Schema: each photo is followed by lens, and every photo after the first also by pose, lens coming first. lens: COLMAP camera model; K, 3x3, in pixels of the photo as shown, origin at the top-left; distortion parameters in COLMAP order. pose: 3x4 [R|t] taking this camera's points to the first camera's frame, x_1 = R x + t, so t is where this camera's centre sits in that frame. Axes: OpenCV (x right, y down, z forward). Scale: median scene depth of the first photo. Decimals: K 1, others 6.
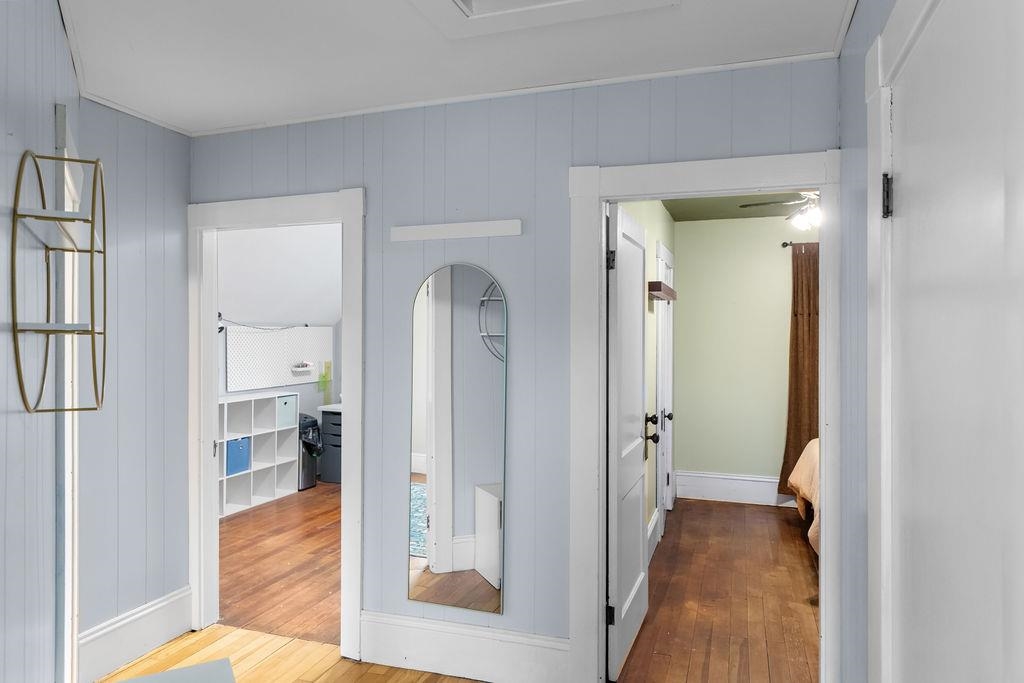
lens RADIAL K [[679.4, 0, 514.5], [0, 679.4, 337.9], [0, 0, 1]] dist [-0.004838, 0.007699]
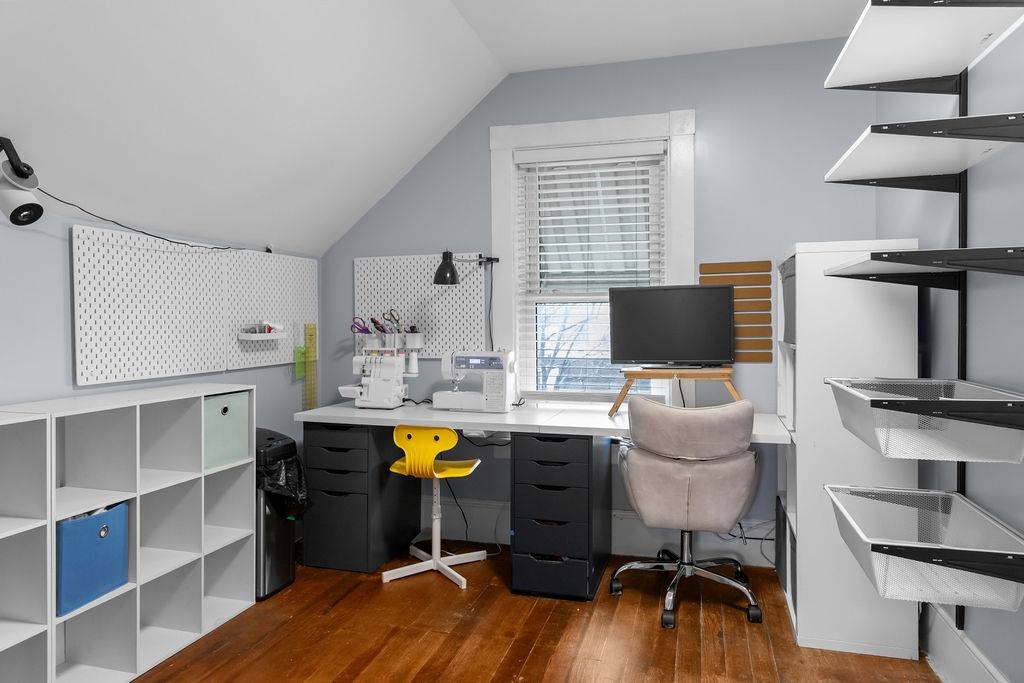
lens RADIAL K [[679.4, 0, 512.2], [0, 679.4, 336.3], [0, 0, 1]] dist [-0.004838, 0.007699]
pose [[0.998103, -0.010235, 0.060704, -0.170953], [0.009283, 0.999830, 0.015953, 0.041528], [-0.060857, -0.015360, 0.998028, 0.530703]]
